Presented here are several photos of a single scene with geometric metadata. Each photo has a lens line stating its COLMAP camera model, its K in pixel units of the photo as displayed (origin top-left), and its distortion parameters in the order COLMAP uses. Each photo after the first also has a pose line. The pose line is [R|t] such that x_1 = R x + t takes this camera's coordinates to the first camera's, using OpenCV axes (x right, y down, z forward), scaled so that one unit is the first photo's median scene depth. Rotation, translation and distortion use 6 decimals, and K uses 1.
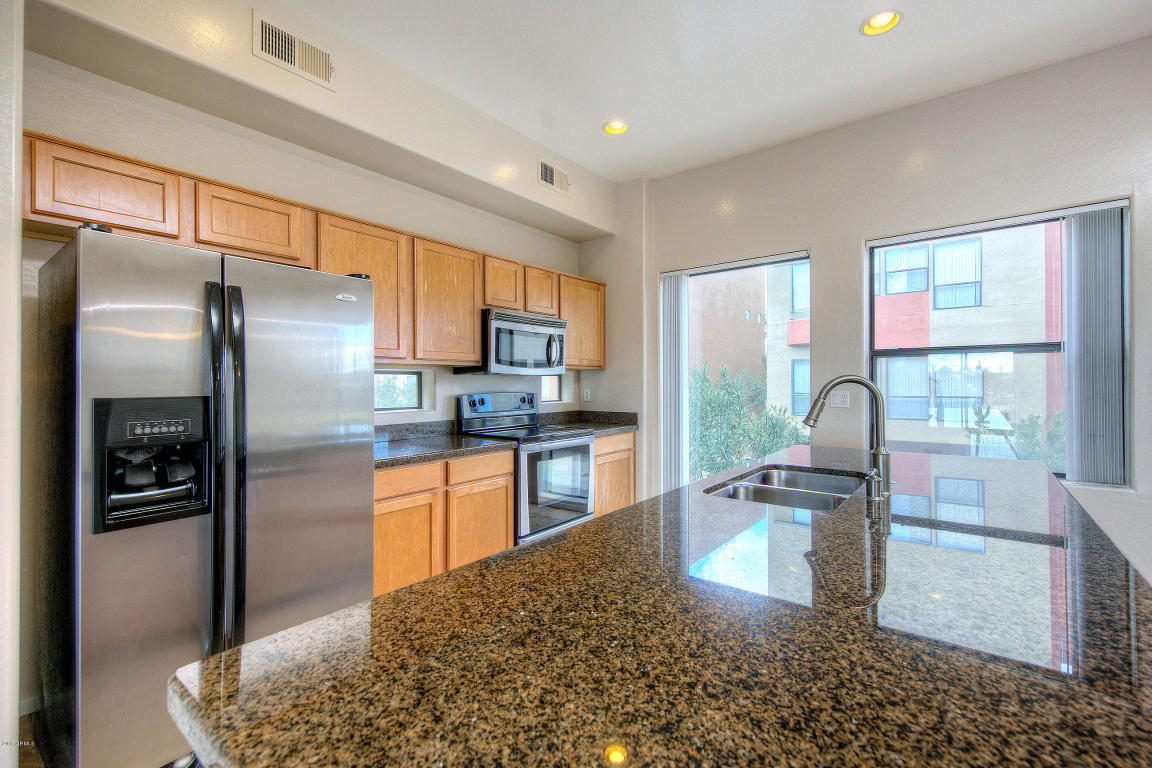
lens RADIAL K [[490.6, 0, 577.2], [0, 490.6, 381.3], [0, 0, 1]] dist [0.000564, -0.000075]
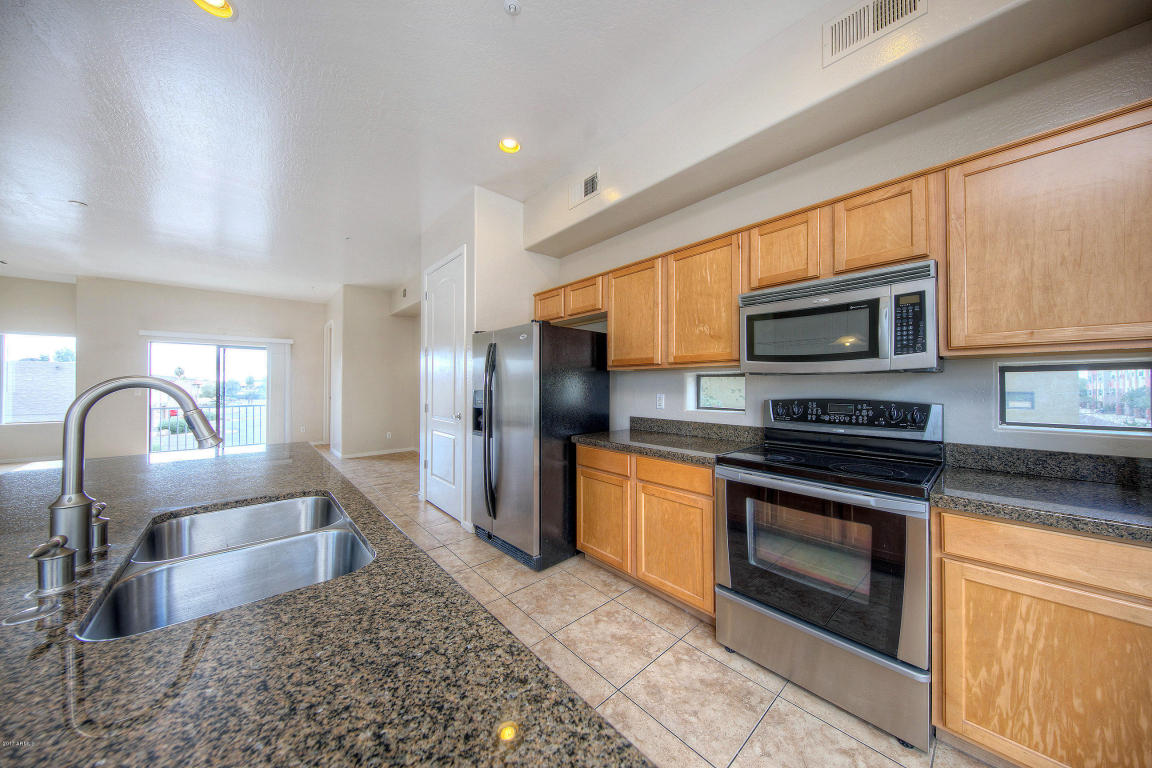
lens RADIAL K [[371.8, 0, 574.5], [0, 371.8, 381.6], [0, 0, 1]] dist [-0.000133, -0.002773]
pose [[-0.169825, -0.008959, -0.985434, 0.463322], [0.001524, 0.999955, -0.009354, 0.002153], [0.985473, -0.003090, -0.169804, 0.803572]]
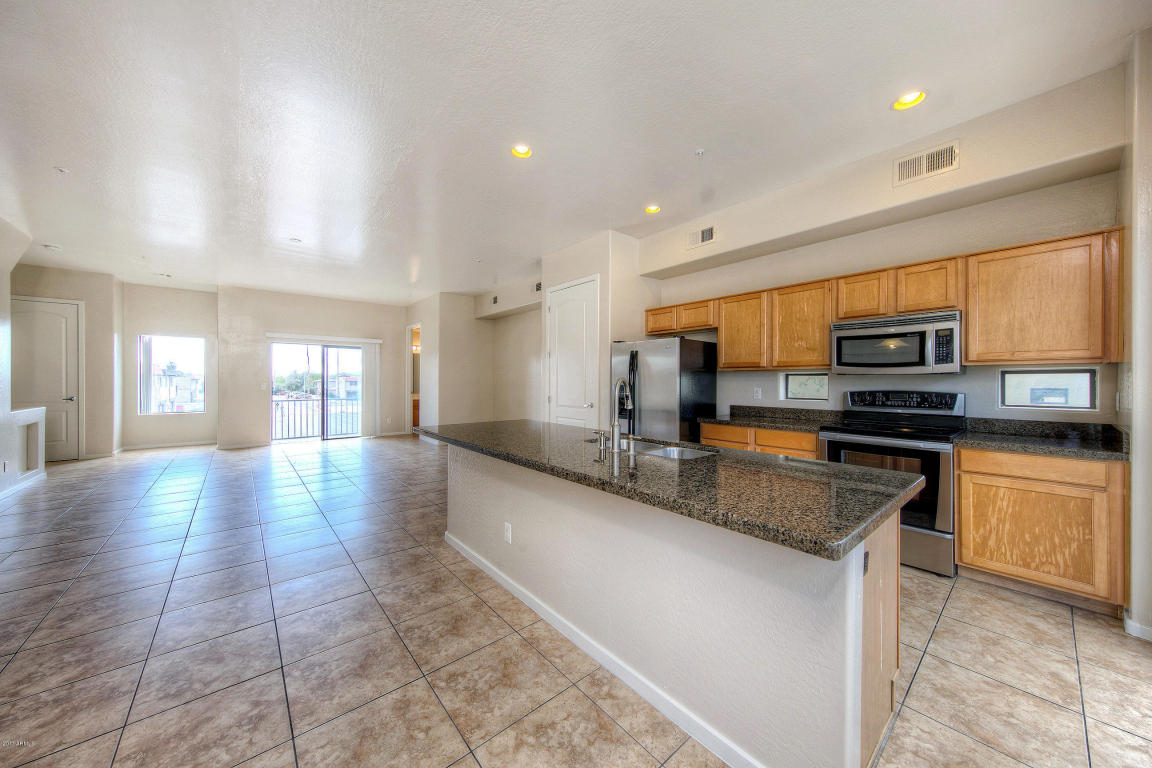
lens RADIAL K [[395.7, 0, 575.8], [0, 395.7, 381.1], [0, 0, 1]] dist [0.002589, 0.000164]
pose [[-0.192268, 0.000760, -0.981342, 0.910637], [-0.000387, 1.000000, 0.000850, 0.000616], [0.981342, 0.000543, -0.192268, 0.533246]]
